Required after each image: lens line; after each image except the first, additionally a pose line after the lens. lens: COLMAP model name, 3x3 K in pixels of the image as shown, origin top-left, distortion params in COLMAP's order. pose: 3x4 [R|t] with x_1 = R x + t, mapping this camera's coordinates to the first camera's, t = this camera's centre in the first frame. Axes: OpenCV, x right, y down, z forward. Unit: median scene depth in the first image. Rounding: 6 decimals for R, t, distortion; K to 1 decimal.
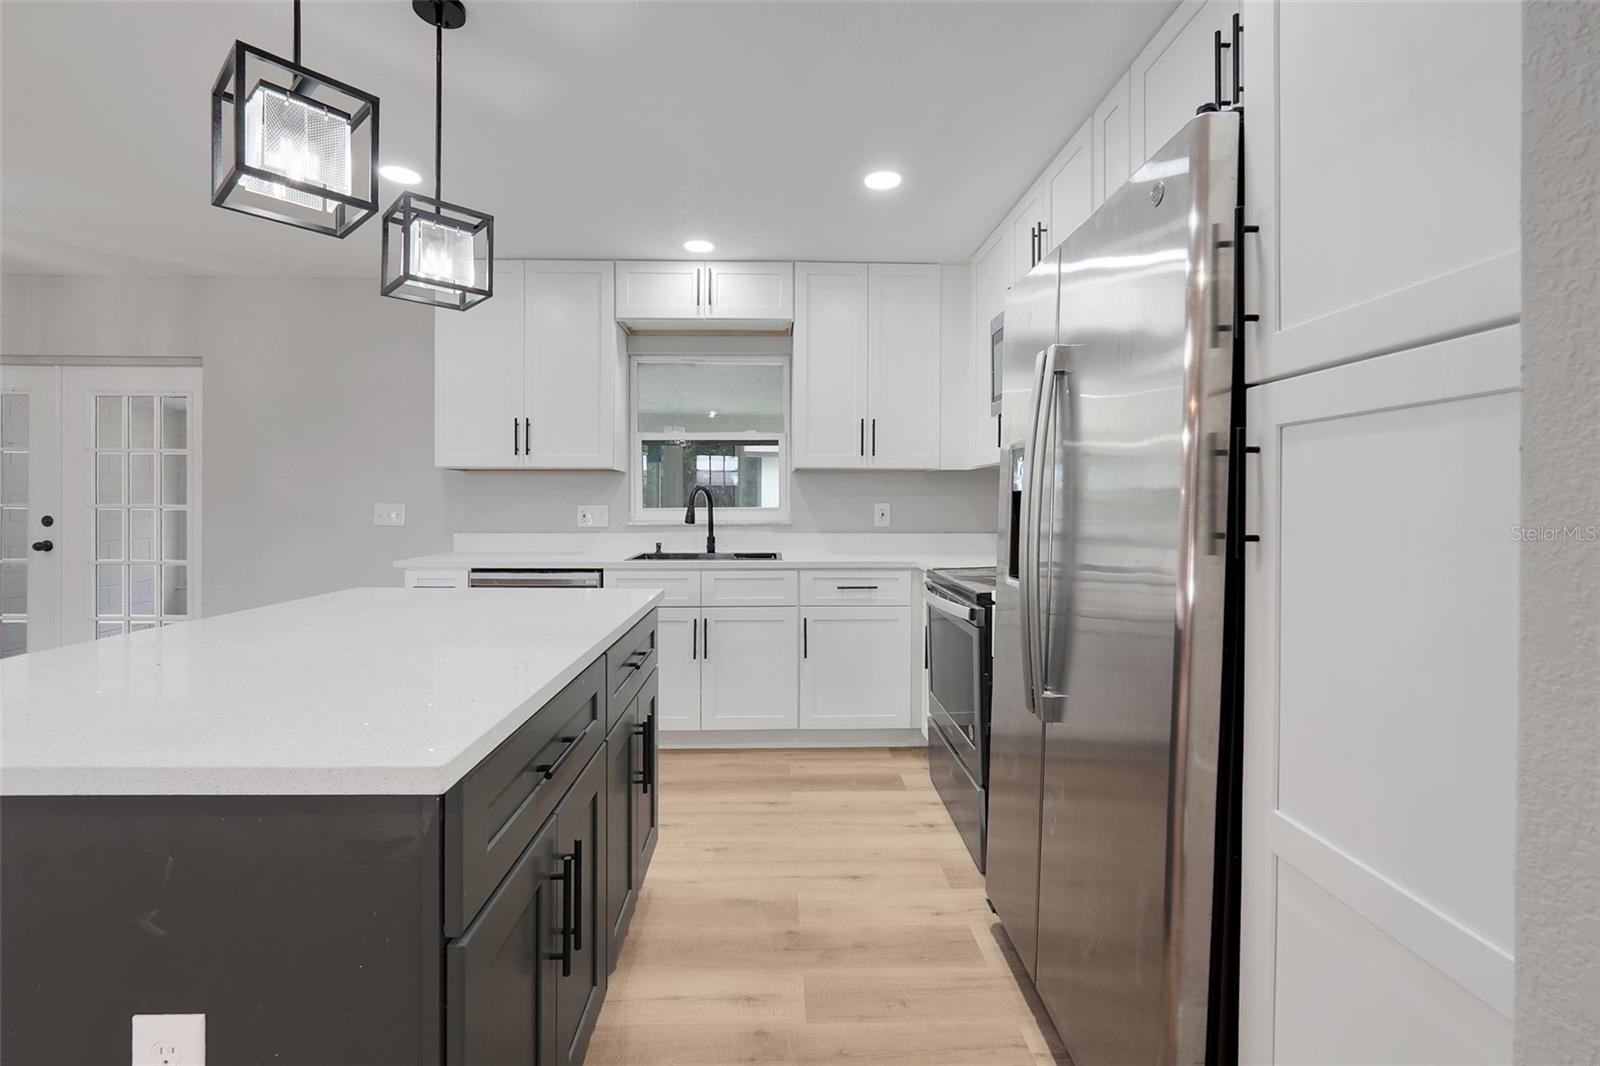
lens RADIAL K [[688.4, 0, 798.7], [0, 688.4, 505.4], [0, 0, 1]] dist [-0.013666, 0.000094]
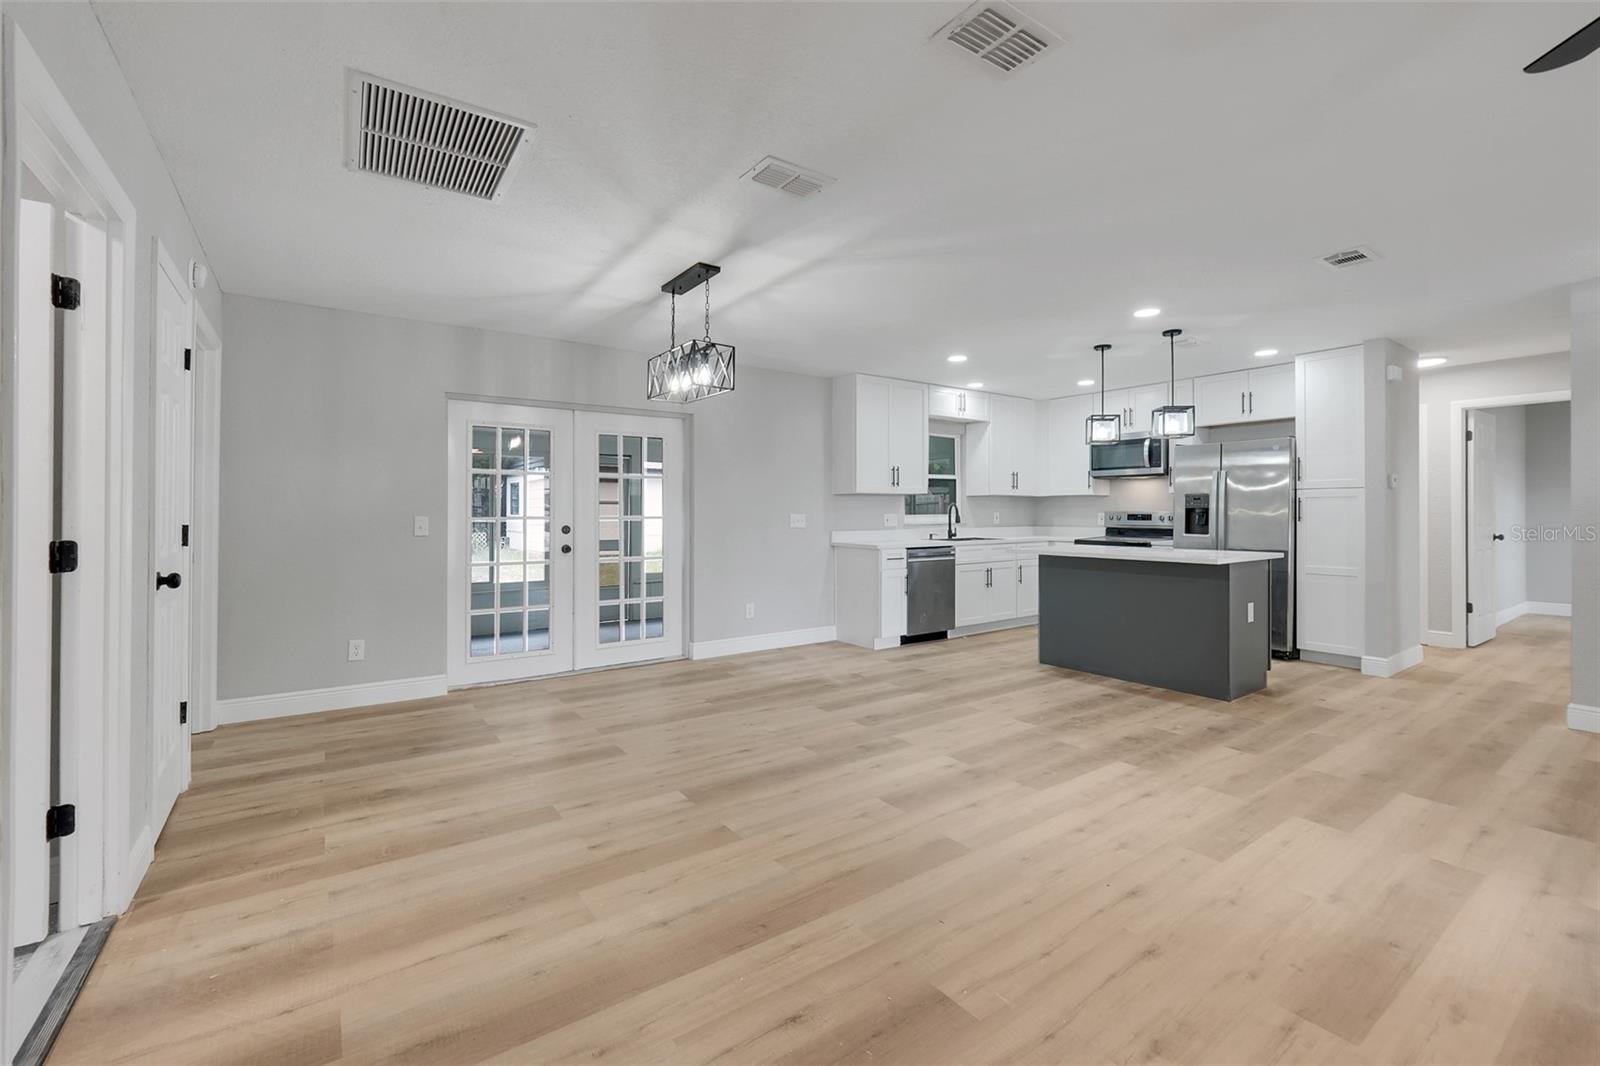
lens RADIAL K [[675.7, 0, 790.4], [0, 675.7, 511.5], [0, 0, 1]] dist [-0.017406, 0.005431]
pose [[0.836528, -0.004492, 0.547905, -1.598509], [0.007508, 0.999966, -0.003265, -0.002786], [-0.547872, 0.006845, 0.836534, -0.341416]]
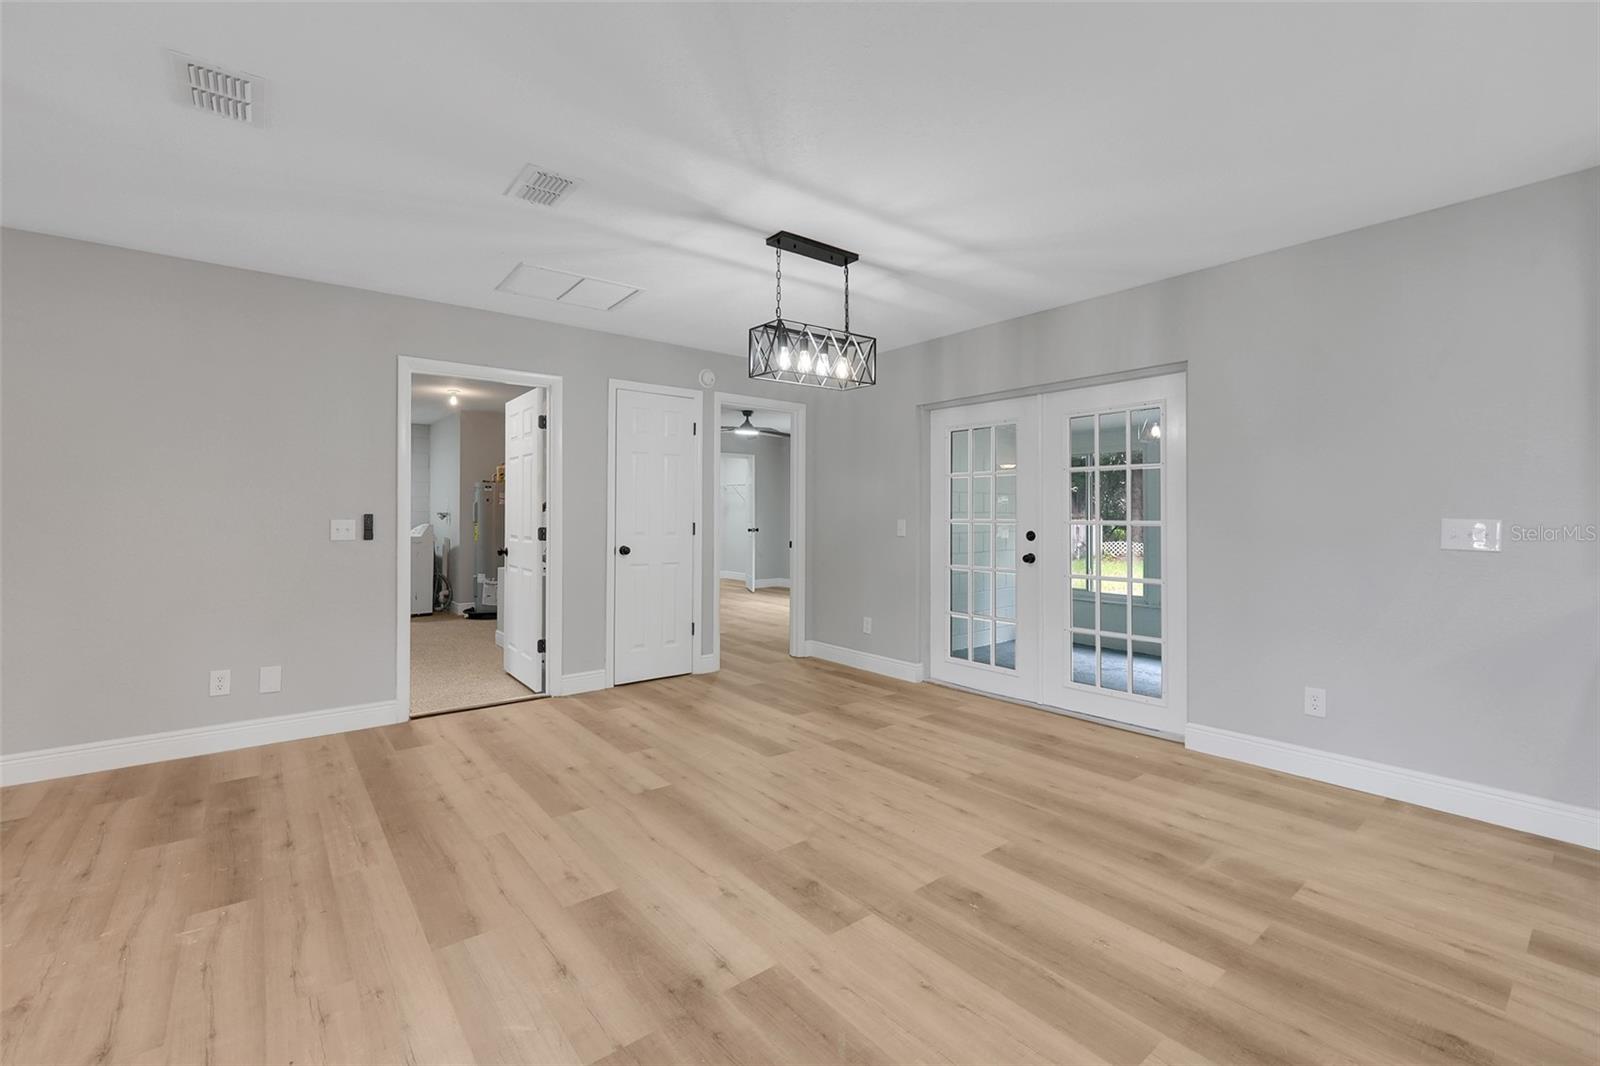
lens RADIAL K [[675.7, 0, 790.4], [0, 675.7, 511.5], [0, 0, 1]] dist [-0.017406, 0.005431]
pose [[0.602147, -0.009767, -0.798326, -0.510711], [-0.003599, 0.999882, -0.014947, 0.001805], [0.798377, 0.011873, 0.602040, 0.022051]]
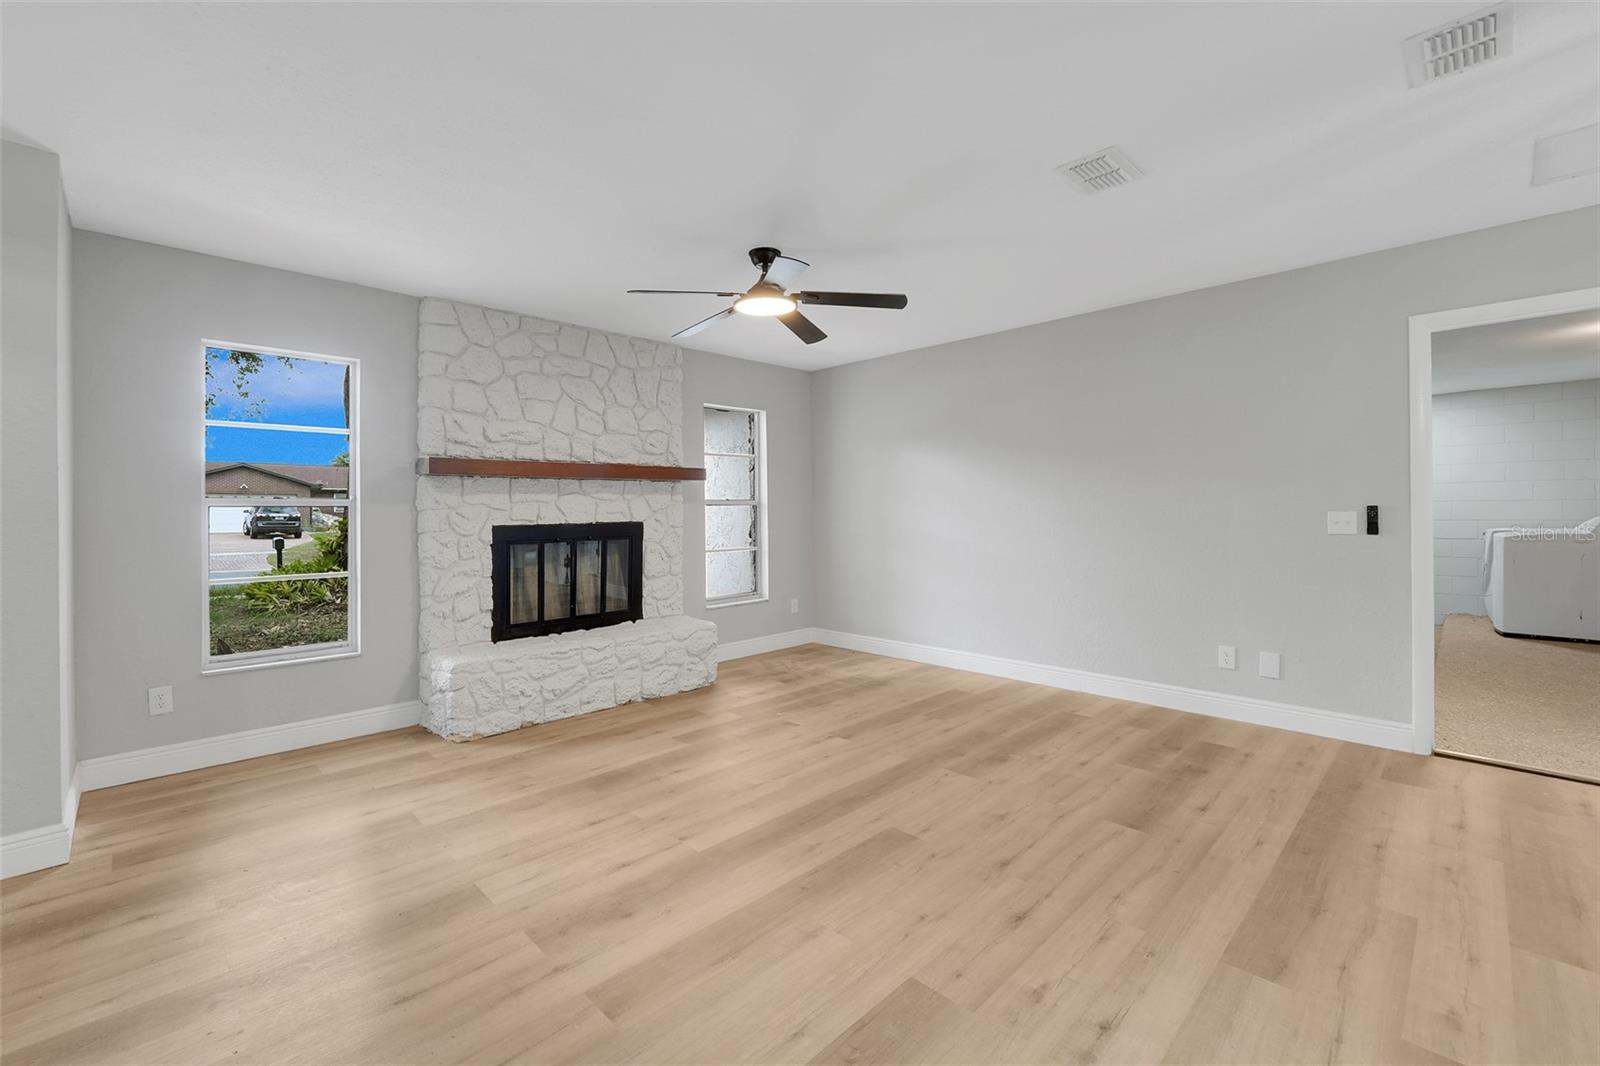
lens RADIAL K [[675.7, 0, 790.4], [0, 675.7, 511.5], [0, 0, 1]] dist [-0.017406, 0.005431]
pose [[-0.733234, 0.000449, -0.679976, -0.519750], [-0.000701, 0.999999, 0.001417, -0.000478], [0.679976, 0.001515, -0.733233, 0.260037]]
